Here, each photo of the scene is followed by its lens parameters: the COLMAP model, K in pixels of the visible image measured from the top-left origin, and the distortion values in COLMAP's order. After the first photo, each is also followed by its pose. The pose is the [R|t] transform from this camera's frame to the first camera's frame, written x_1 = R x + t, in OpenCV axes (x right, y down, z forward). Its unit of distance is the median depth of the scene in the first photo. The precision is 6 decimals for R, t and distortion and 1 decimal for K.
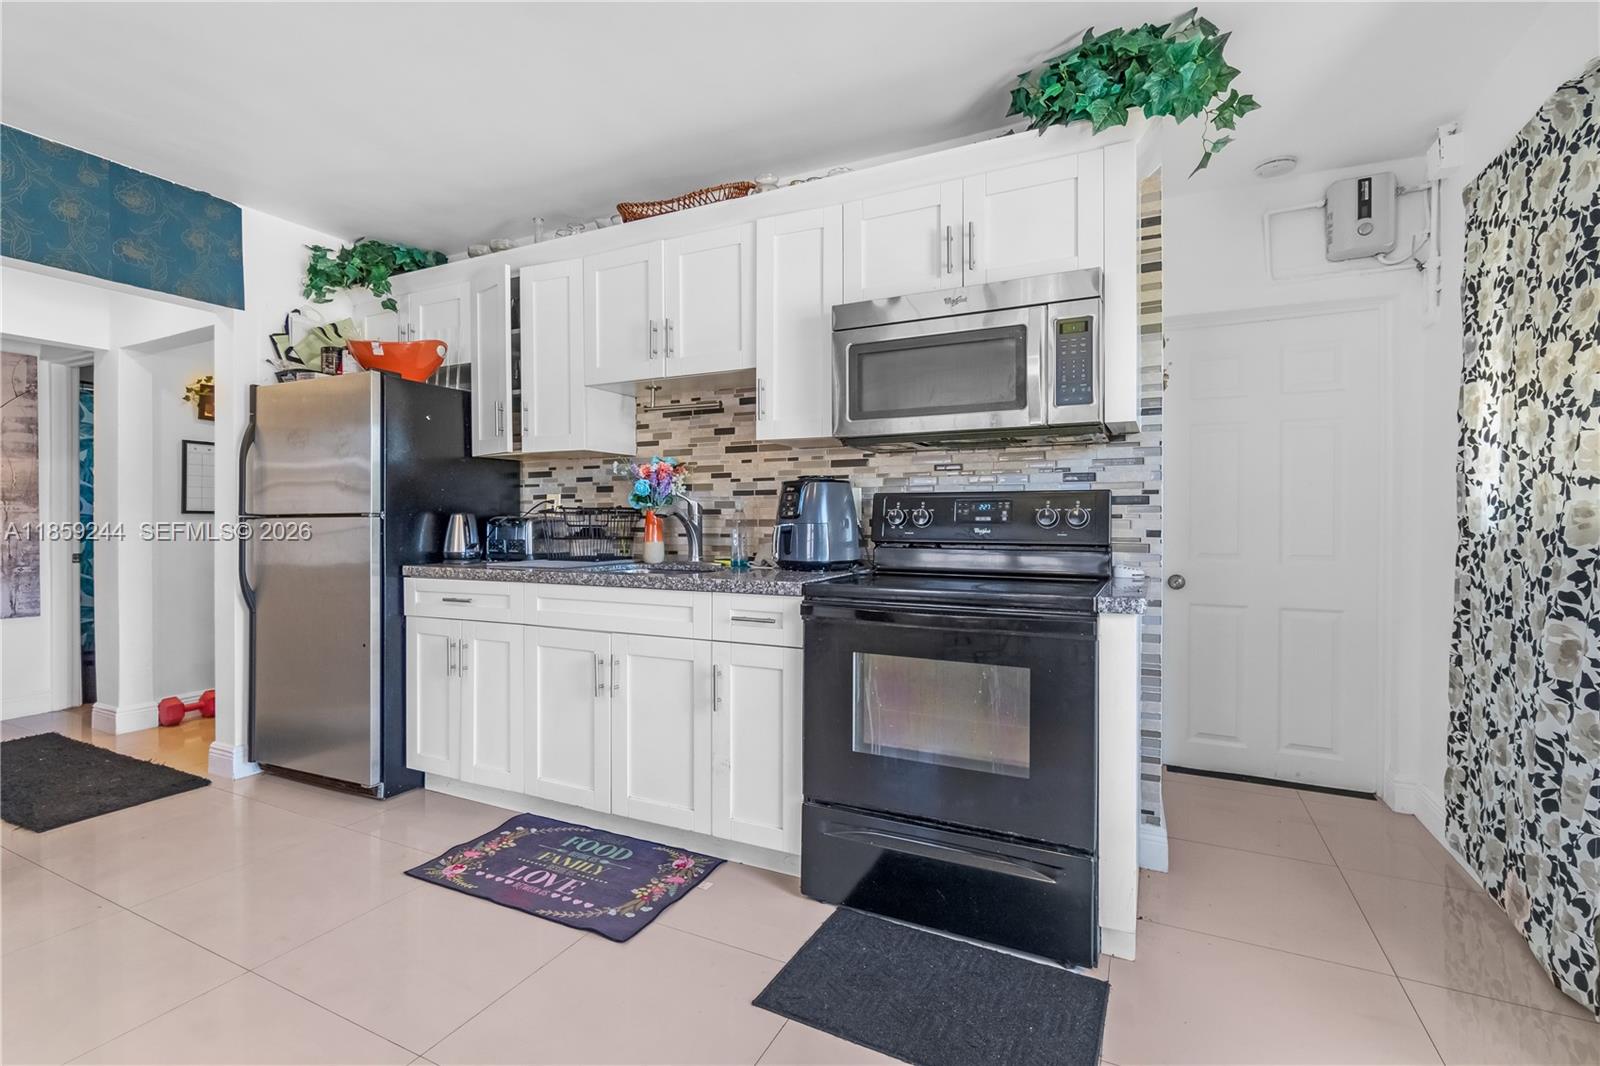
lens RADIAL K [[699.6, 0, 801.1], [0, 699.6, 525.0], [0, 0, 1]] dist [-0.000976, 0.000372]
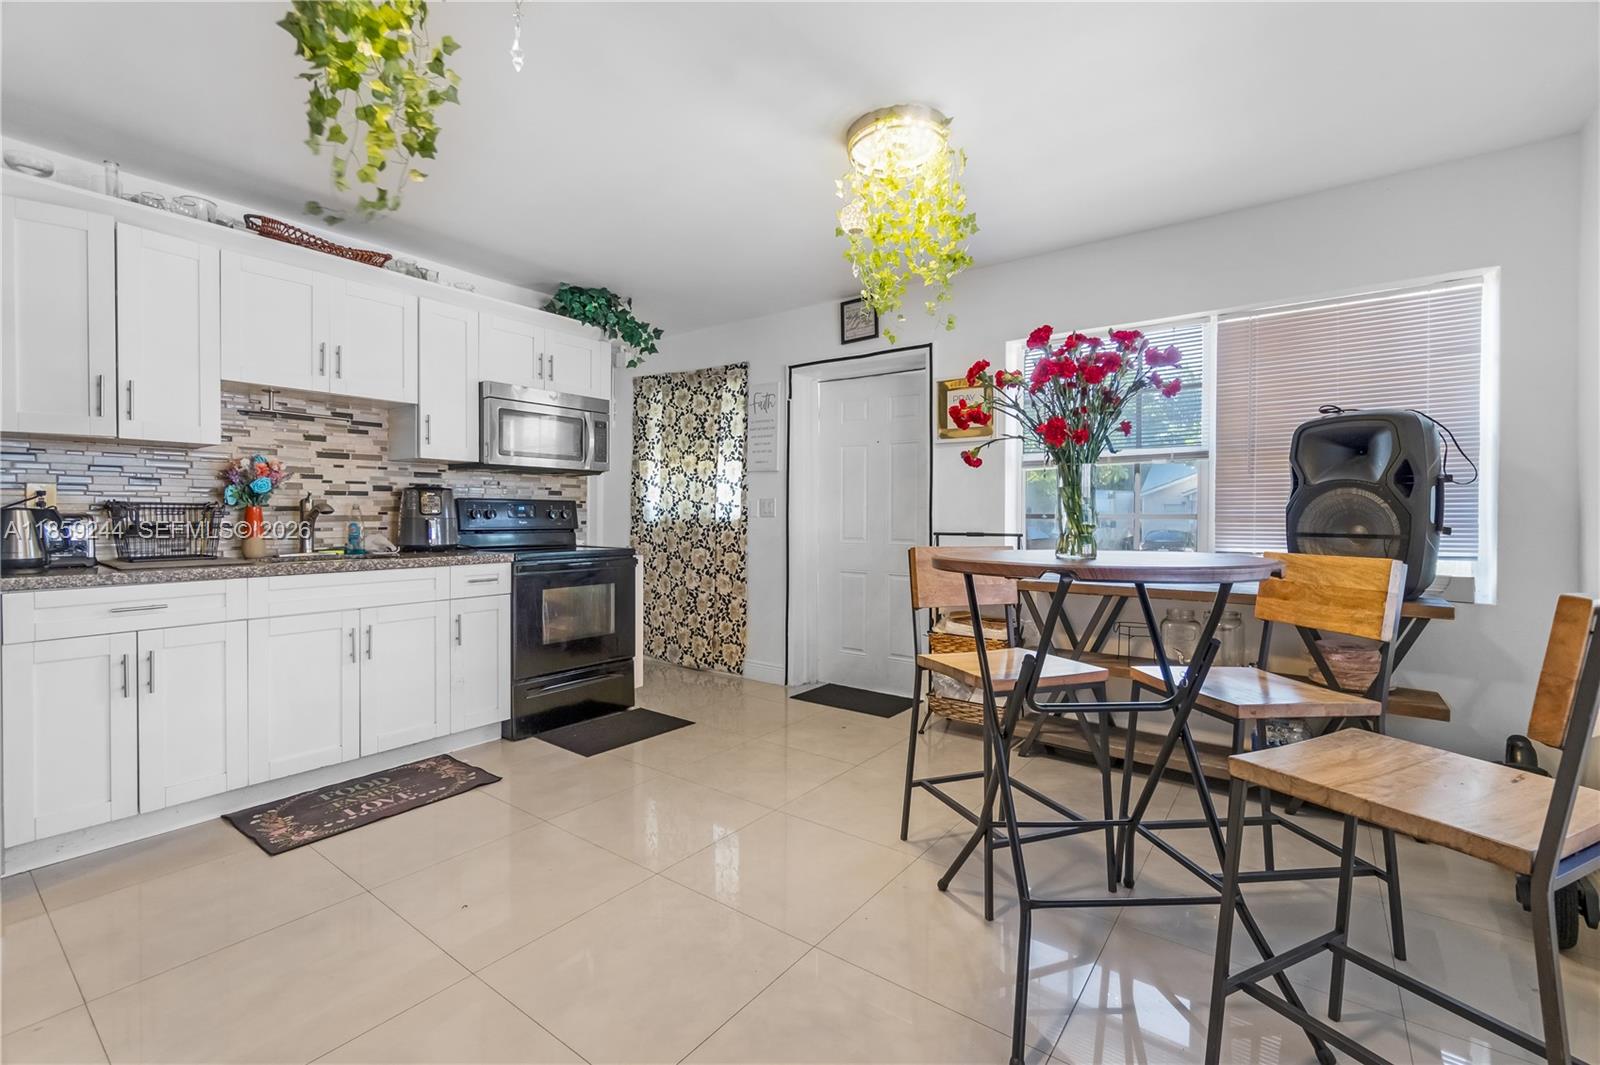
lens RADIAL K [[699.6, 0, 801.1], [0, 699.6, 524.5], [0, 0, 1]] dist [-0.000976, 0.000372]
pose [[0.161671, -0.013325, 0.986755, -1.400961], [0.003604, 0.999910, 0.012913, -0.006361], [-0.986838, 0.001469, 0.161704, 0.046561]]
